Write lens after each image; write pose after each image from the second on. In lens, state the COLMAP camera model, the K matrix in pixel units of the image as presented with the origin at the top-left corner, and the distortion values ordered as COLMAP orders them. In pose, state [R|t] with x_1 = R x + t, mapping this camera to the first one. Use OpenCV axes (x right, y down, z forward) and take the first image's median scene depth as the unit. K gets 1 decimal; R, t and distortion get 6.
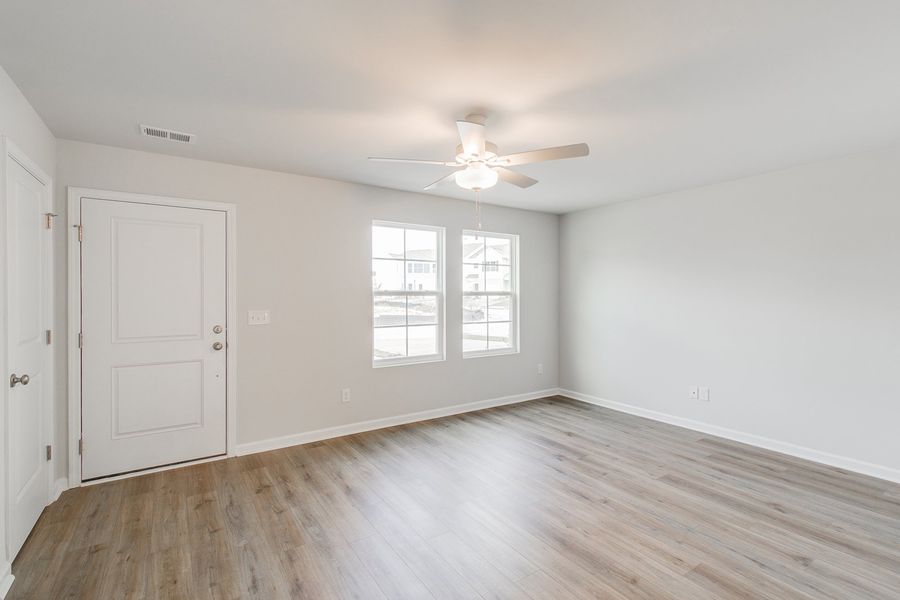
lens RADIAL K [[414.2, 0, 444.3], [0, 414.2, 296.6], [0, 0, 1]] dist [0.000068, -0.000119]
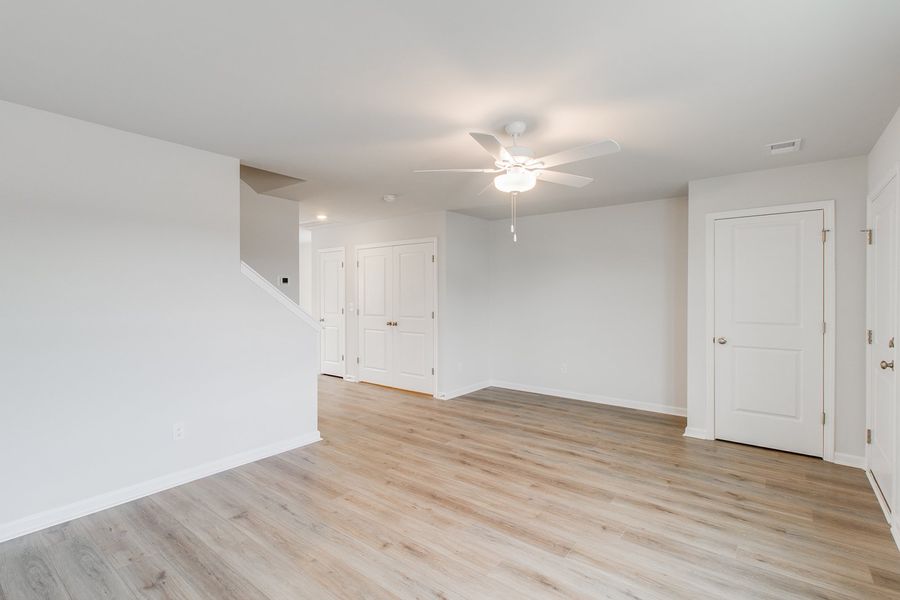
lens RADIAL K [[419.9, 0, 448.2], [0, 419.9, 294.2], [0, 0, 1]] dist [0.001174, 0.000059]
pose [[-0.948983, 0.000863, -0.315326, 0.459921], [-0.001563, 0.999971, 0.007441, -0.008818], [0.315324, 0.007554, -0.948954, 1.577673]]
